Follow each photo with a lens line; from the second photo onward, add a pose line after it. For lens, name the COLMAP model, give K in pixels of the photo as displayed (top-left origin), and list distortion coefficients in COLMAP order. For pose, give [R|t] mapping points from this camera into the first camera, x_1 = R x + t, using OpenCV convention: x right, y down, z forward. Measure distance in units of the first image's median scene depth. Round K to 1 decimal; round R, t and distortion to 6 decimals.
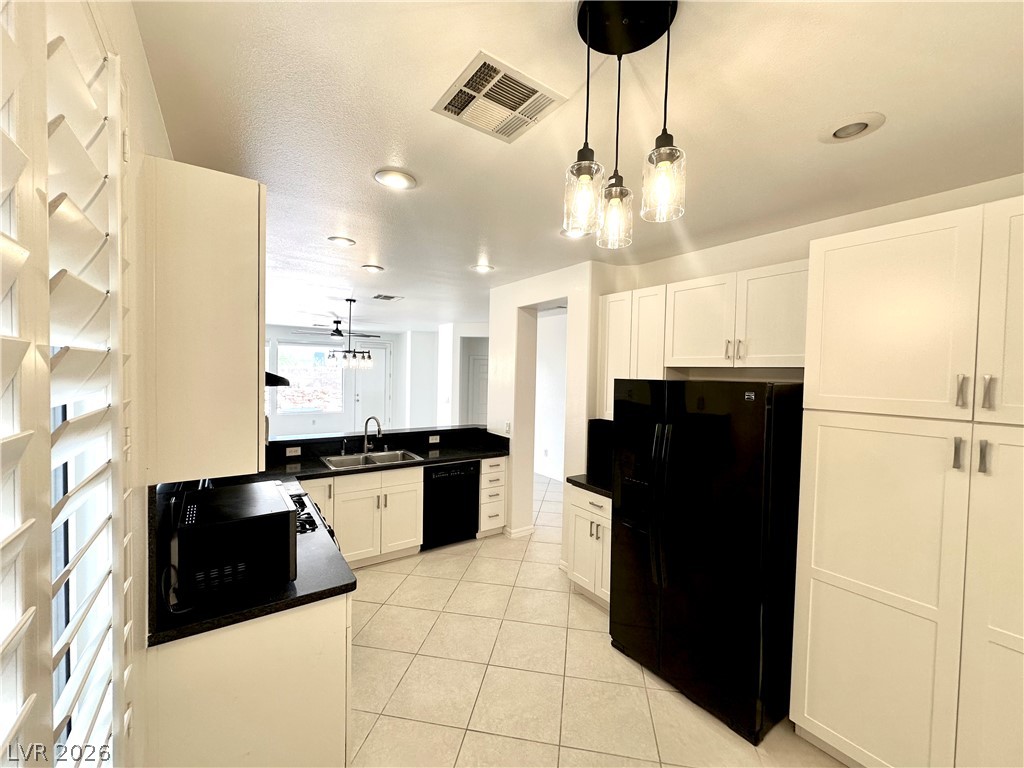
lens RADIAL K [[410.8, 0, 511.3], [0, 410.8, 385.2], [0, 0, 1]] dist [-0.000205, 0.000279]
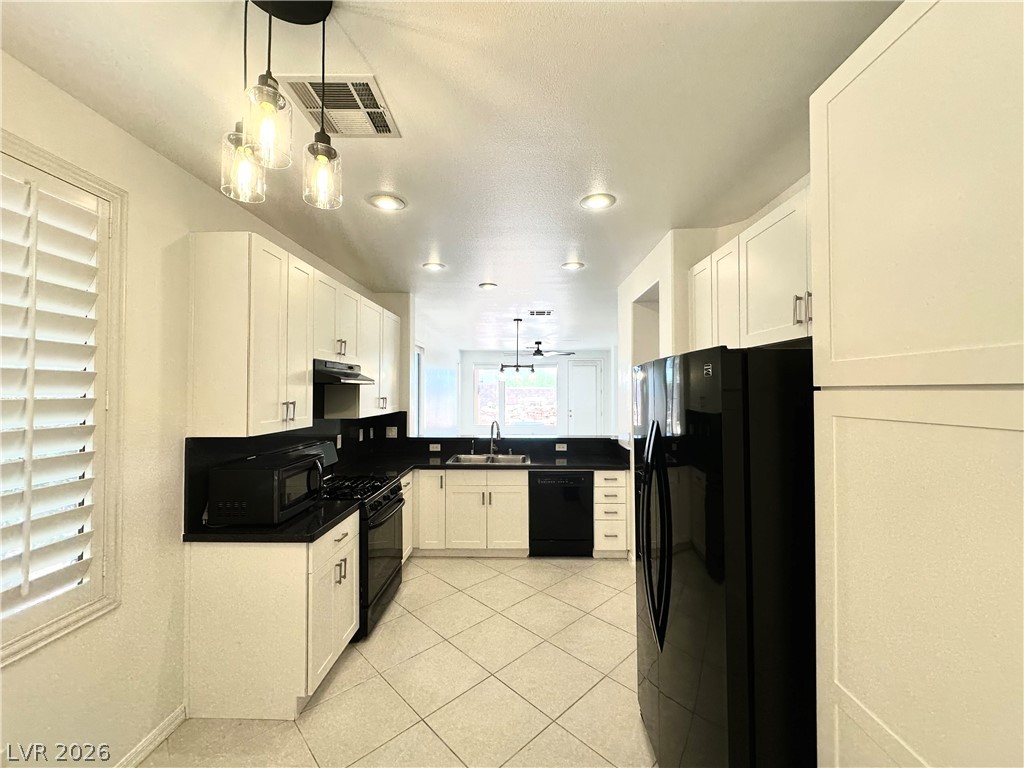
lens RADIAL K [[410.8, 0, 516.8], [0, 410.8, 385.8], [0, 0, 1]] dist [-0.000205, 0.000279]
pose [[0.808734, -0.030104, -0.587404, 0.350642], [-0.002017, 0.998542, -0.053951, 0.042443], [0.588172, 0.044817, 0.807493, 0.150383]]
